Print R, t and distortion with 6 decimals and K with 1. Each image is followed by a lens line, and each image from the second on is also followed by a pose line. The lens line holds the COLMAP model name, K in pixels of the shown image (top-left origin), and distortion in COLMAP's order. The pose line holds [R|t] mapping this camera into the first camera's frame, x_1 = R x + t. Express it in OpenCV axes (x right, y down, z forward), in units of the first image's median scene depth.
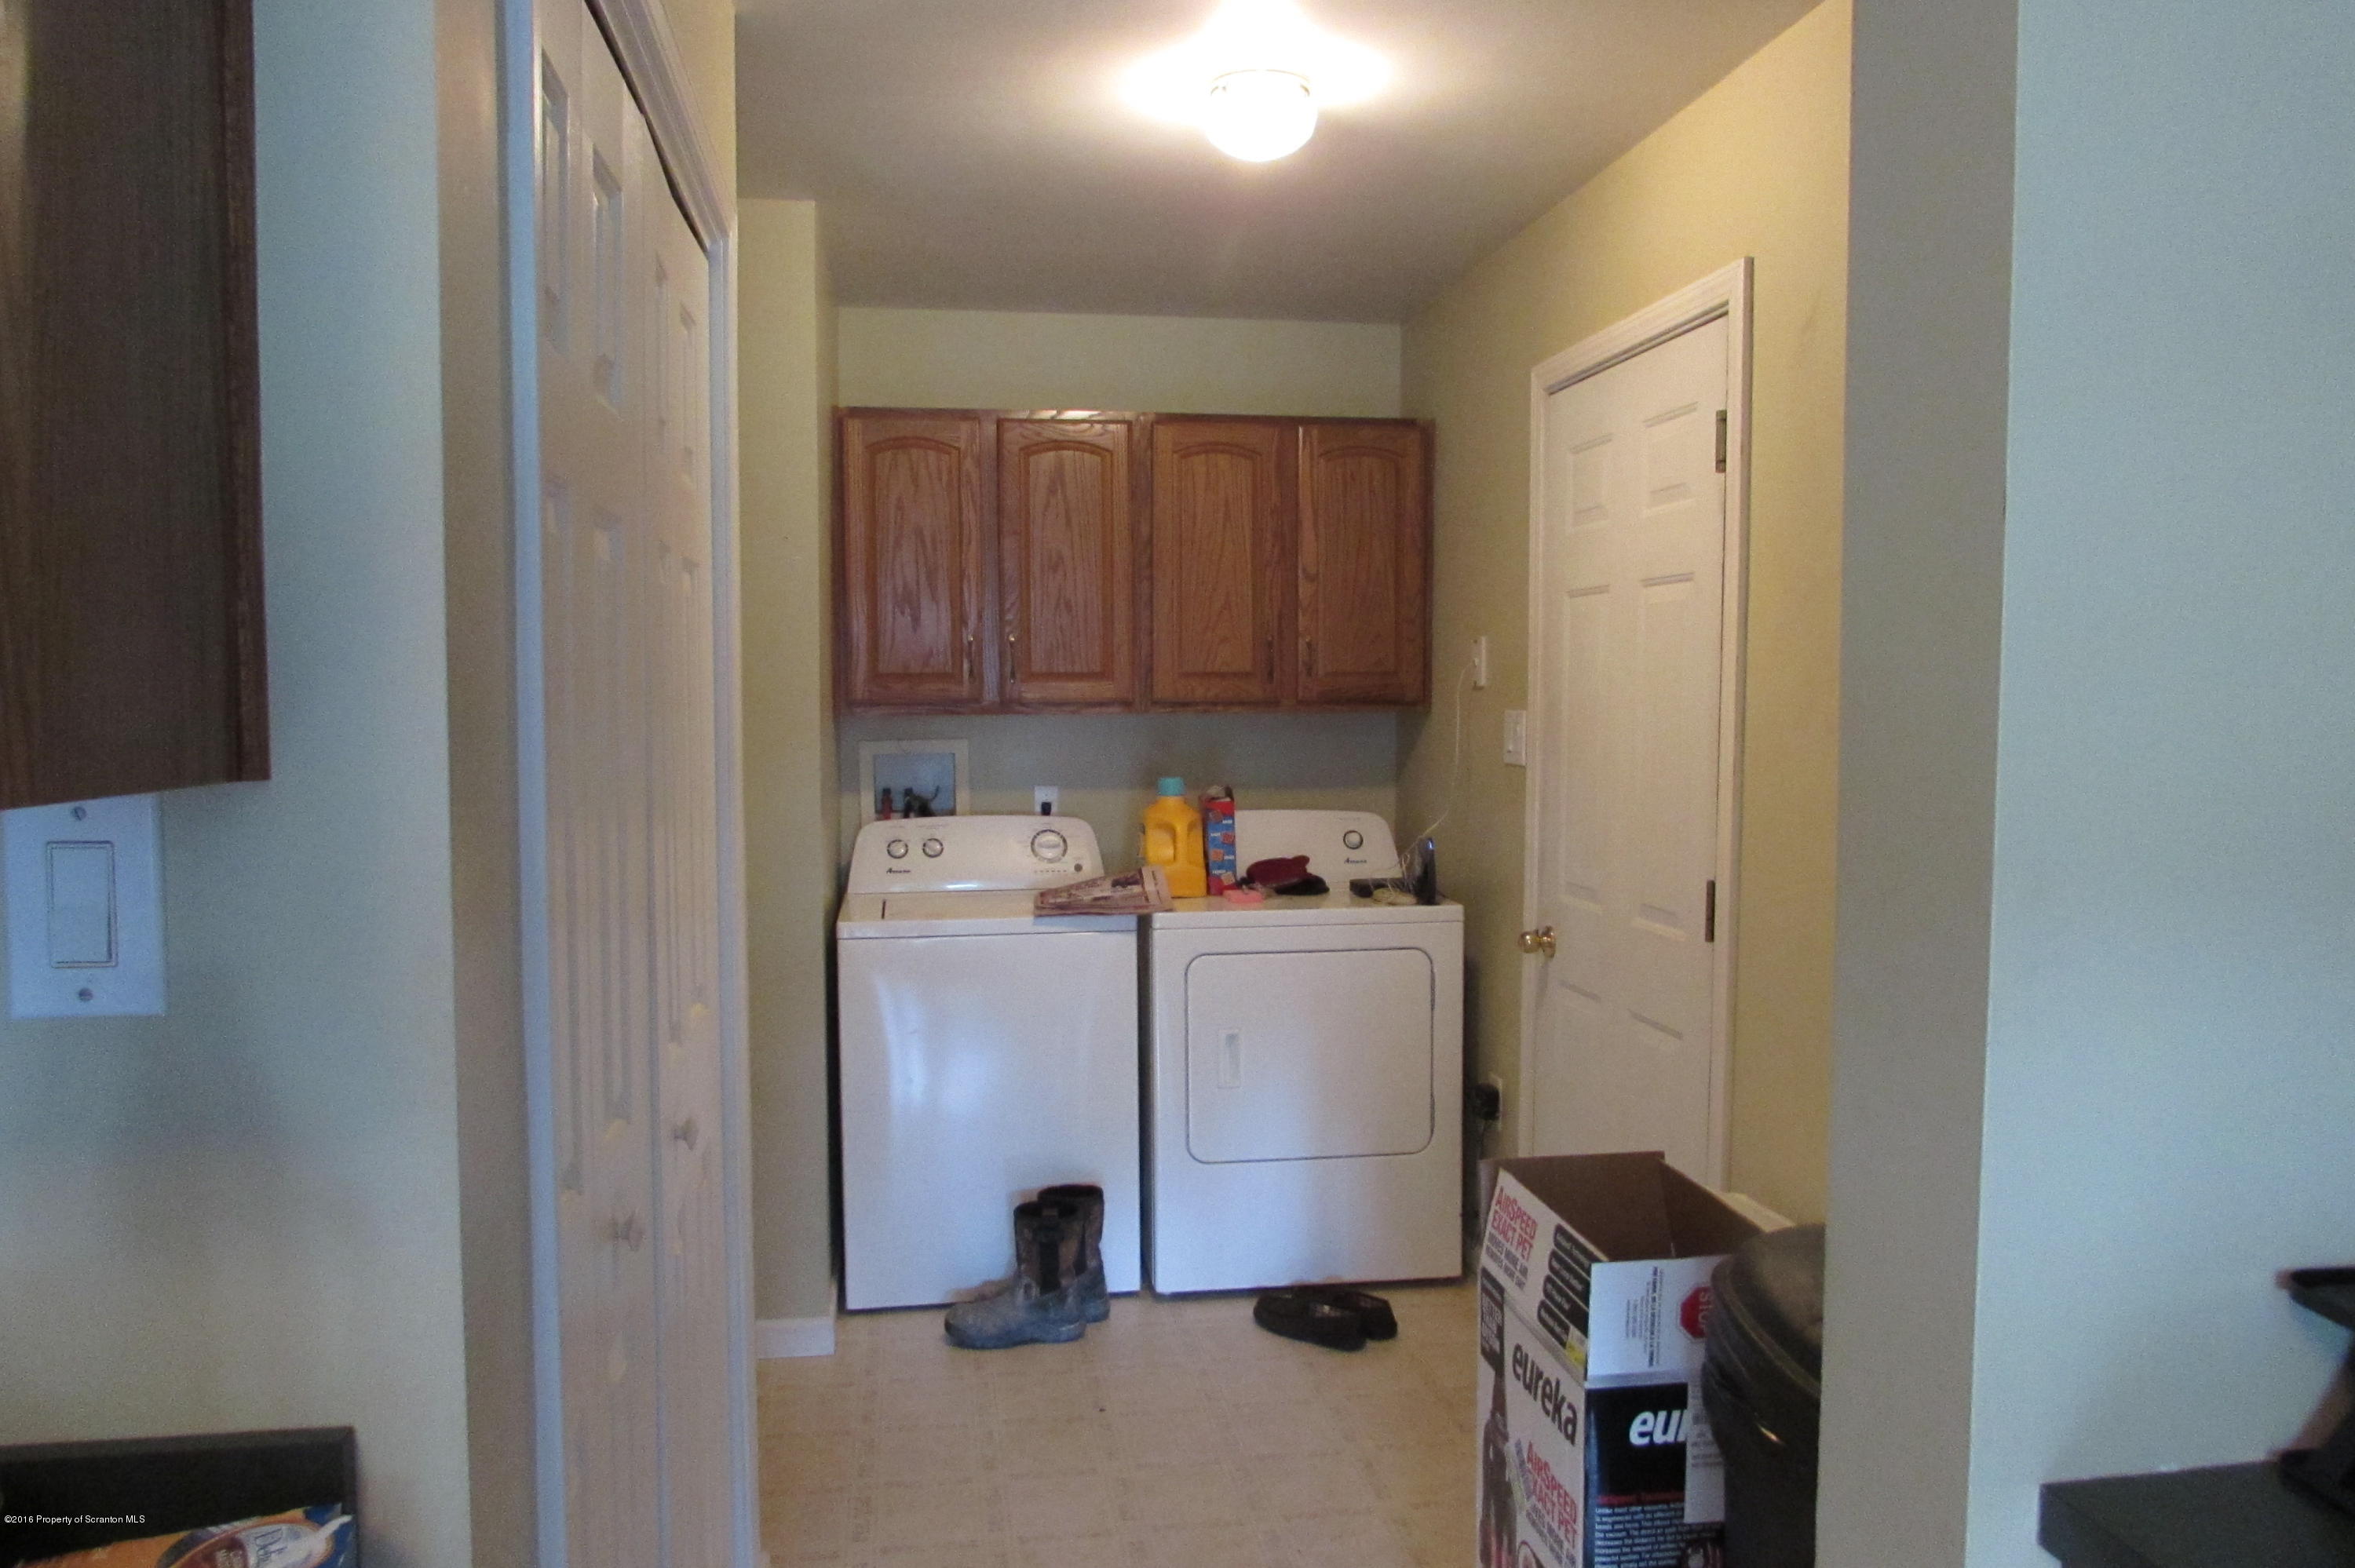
lens RADIAL K [[1676.2, 0, 1177.5], [0, 1676.2, 784.0], [0, 0, 1]] dist [-0.004090, -0.007779]
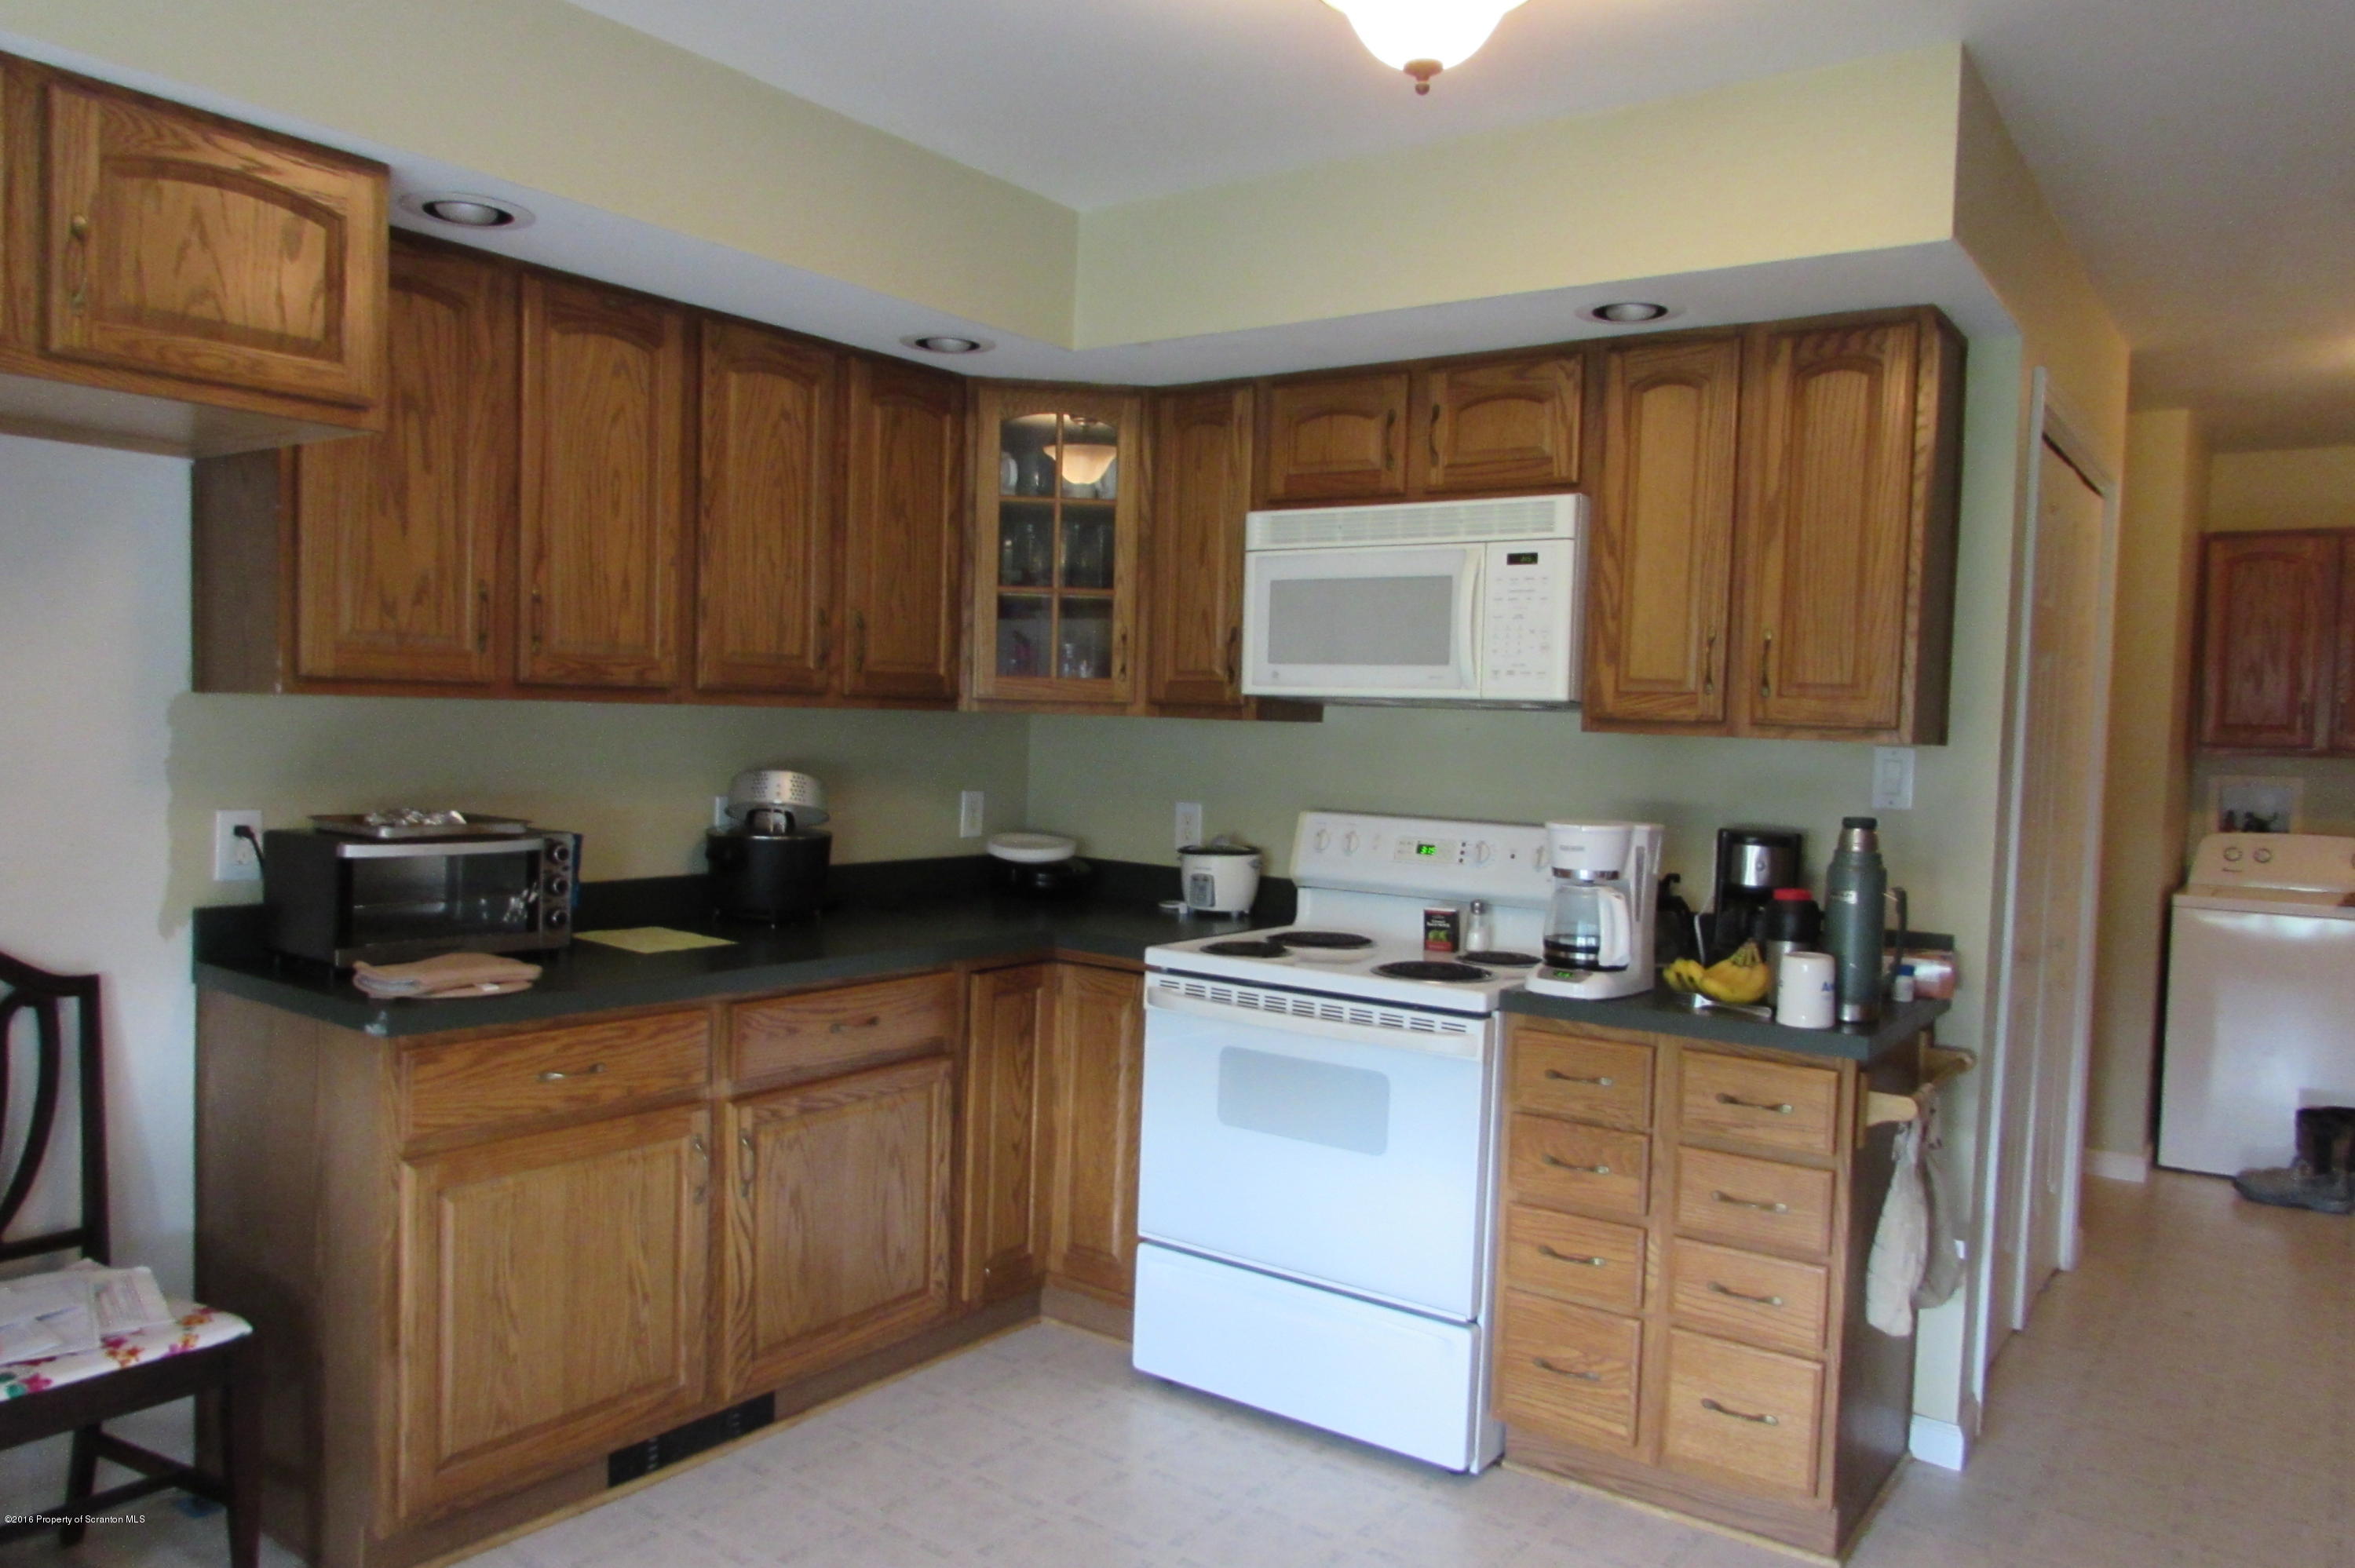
lens RADIAL K [[1676.2, 0, 1177.5], [0, 1676.2, 784.0], [0, 0, 1]] dist [-0.004090, -0.007779]
pose [[0.712942, 0.057760, -0.698840, 0.169494], [-0.073910, 0.997240, 0.007022, 0.036825], [0.697317, 0.046646, 0.715243, -0.574727]]
